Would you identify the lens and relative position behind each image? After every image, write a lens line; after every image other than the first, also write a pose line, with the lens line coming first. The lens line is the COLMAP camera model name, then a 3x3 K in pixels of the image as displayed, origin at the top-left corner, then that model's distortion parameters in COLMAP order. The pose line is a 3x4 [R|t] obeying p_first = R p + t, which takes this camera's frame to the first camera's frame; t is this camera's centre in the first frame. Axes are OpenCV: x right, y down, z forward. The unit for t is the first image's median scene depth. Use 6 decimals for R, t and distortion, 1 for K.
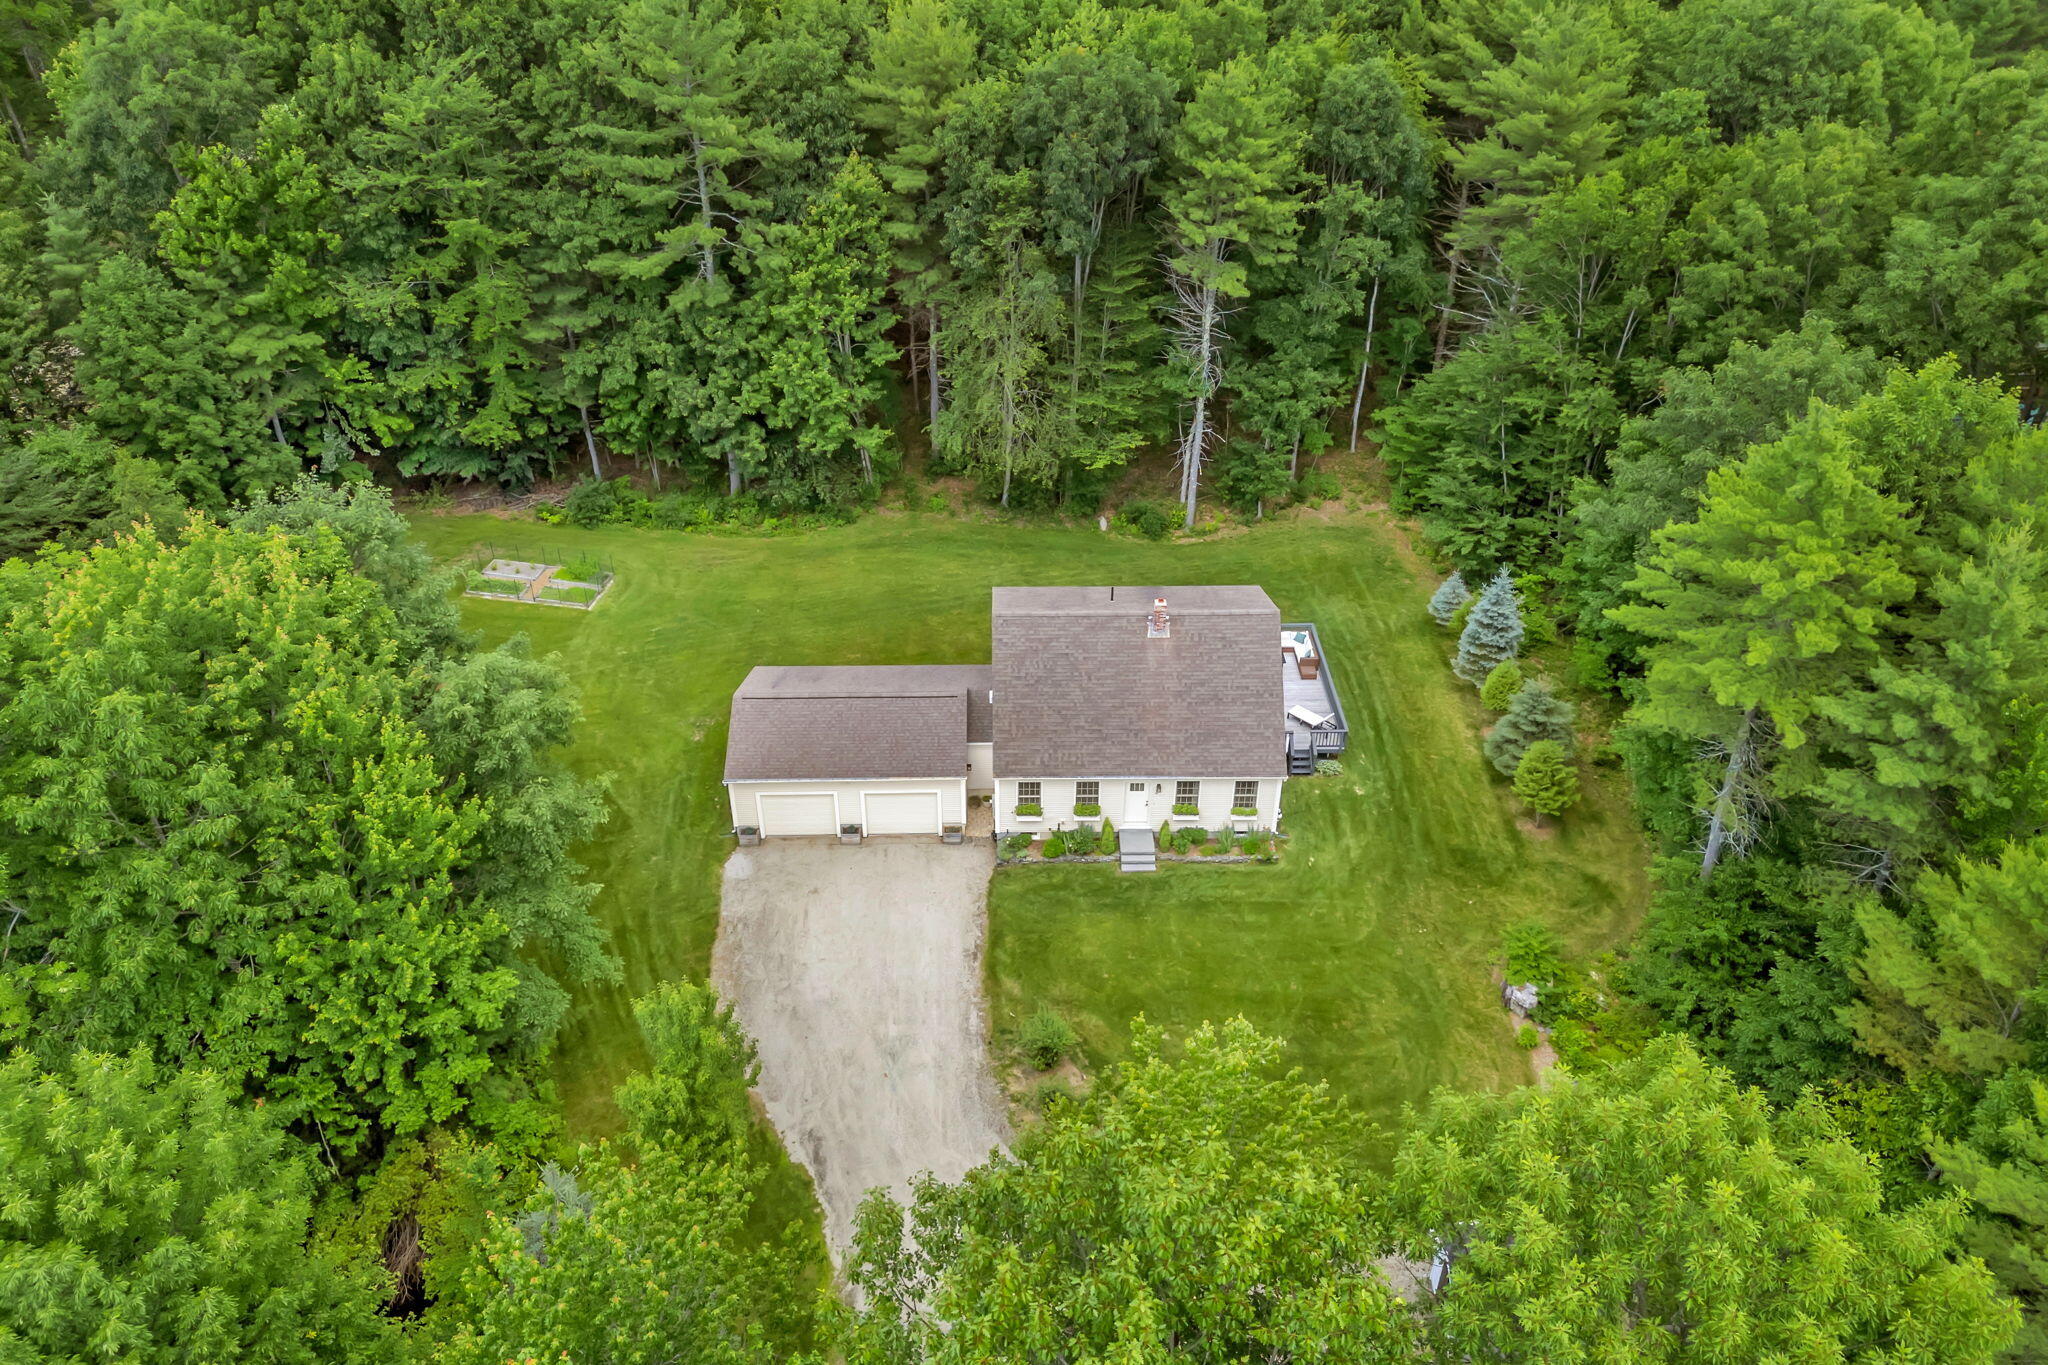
lens RADIAL K [[1335.0, 0, 1022.2], [0, 1335.0, 684.8], [0, 0, 1]] dist [0.071929, -0.057565]
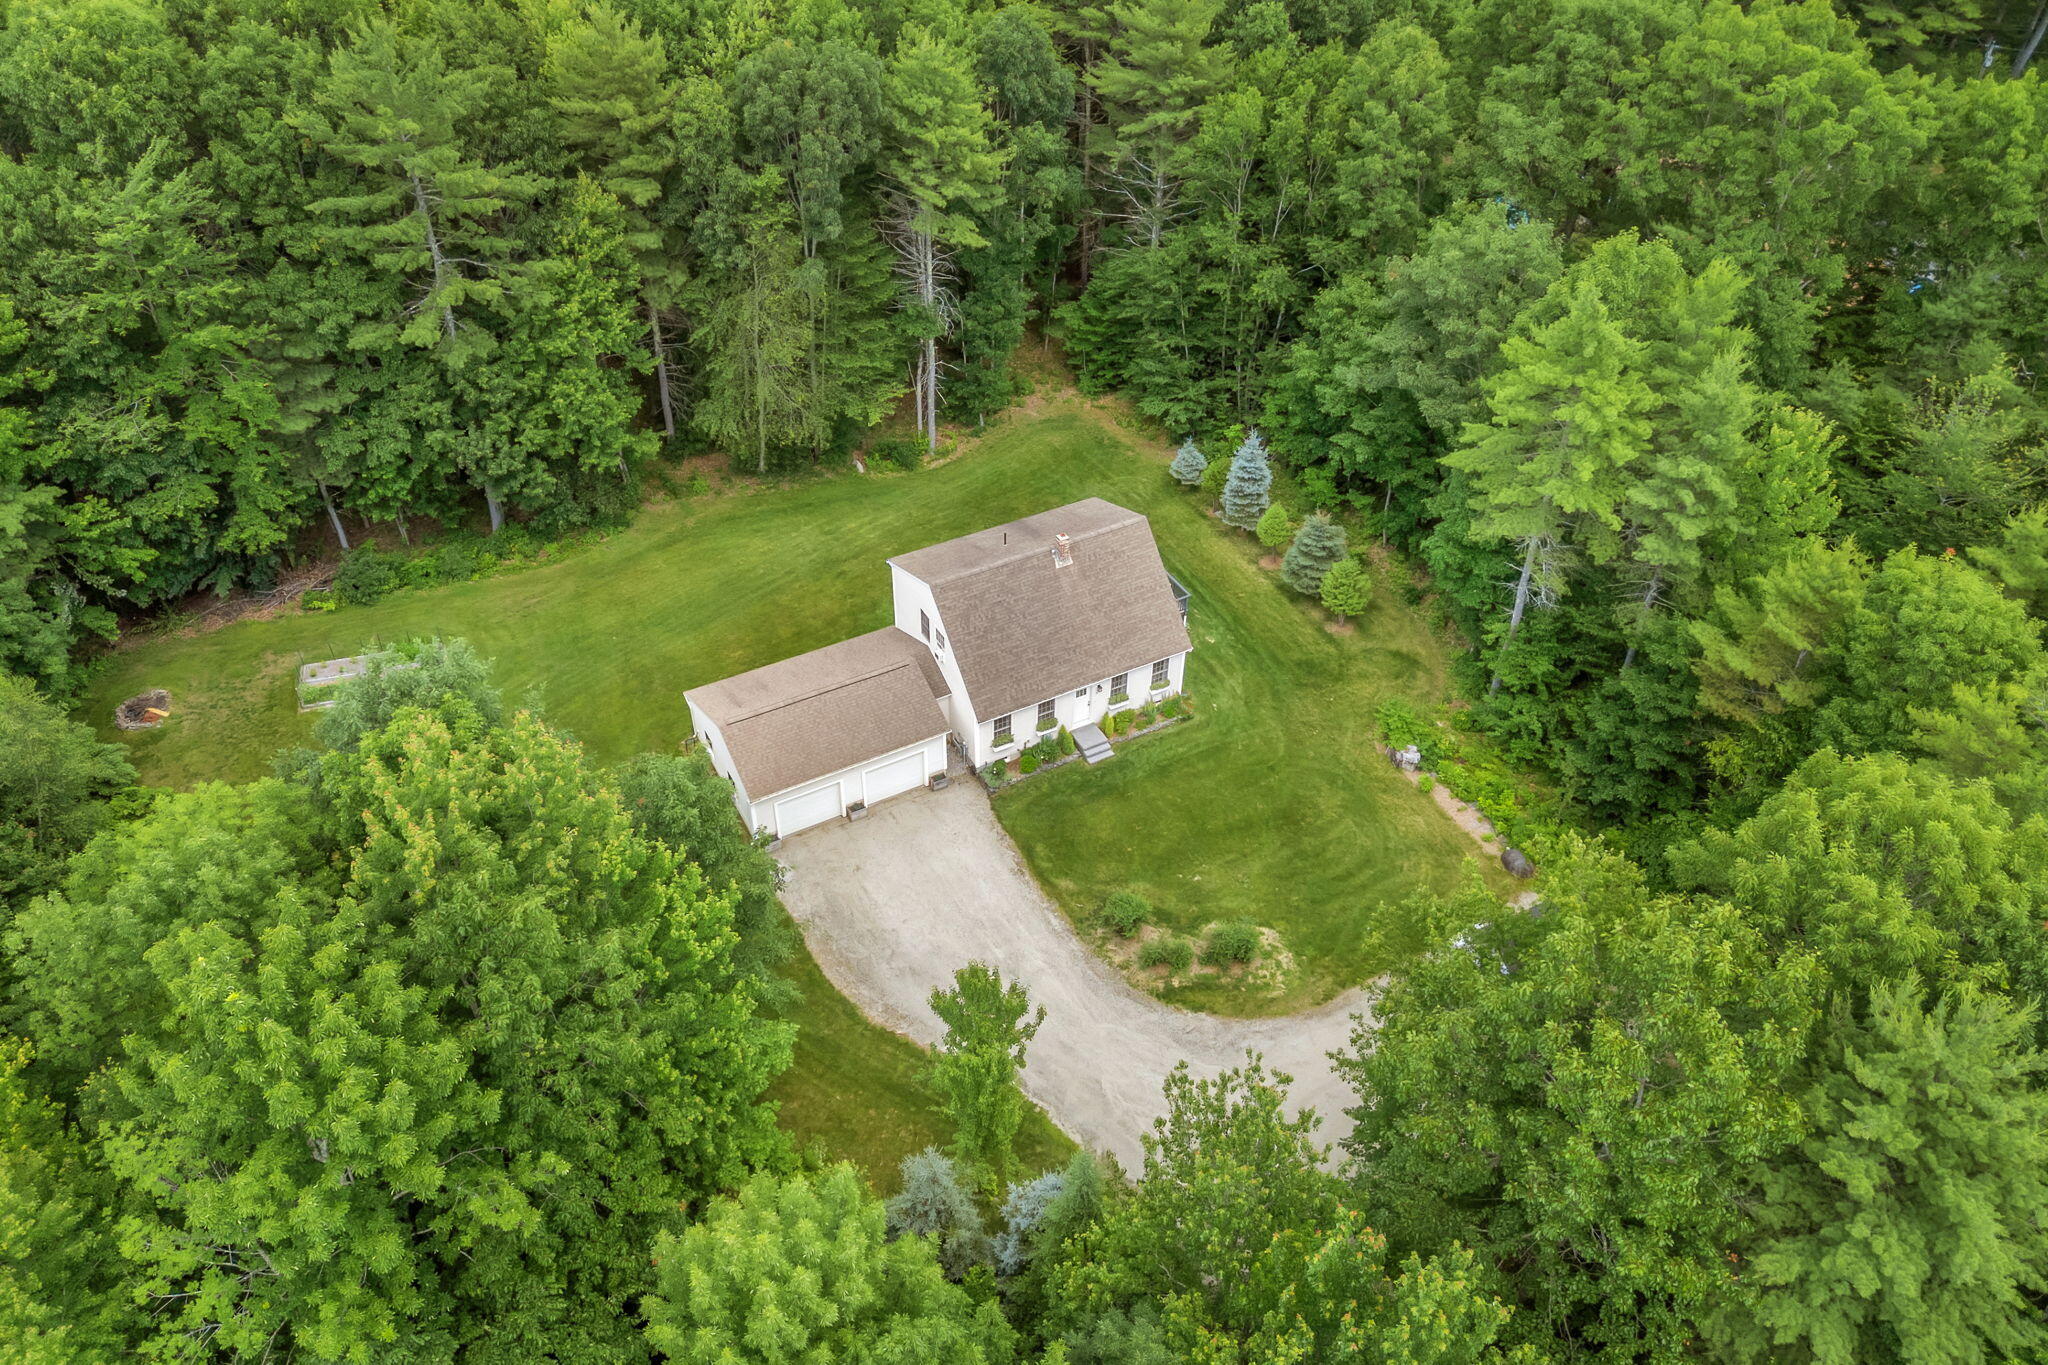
lens RADIAL K [[1295.5, 0, 998.7], [0, 1295.5, 681.5], [0, 0, 1]] dist [0.029455, -0.001510]
pose [[0.902049, -0.299015, 0.311284, -0.274460], [0.266430, 0.953115, 0.143480, -0.095966], [-0.339592, -0.046491, 0.939423, -0.038902]]
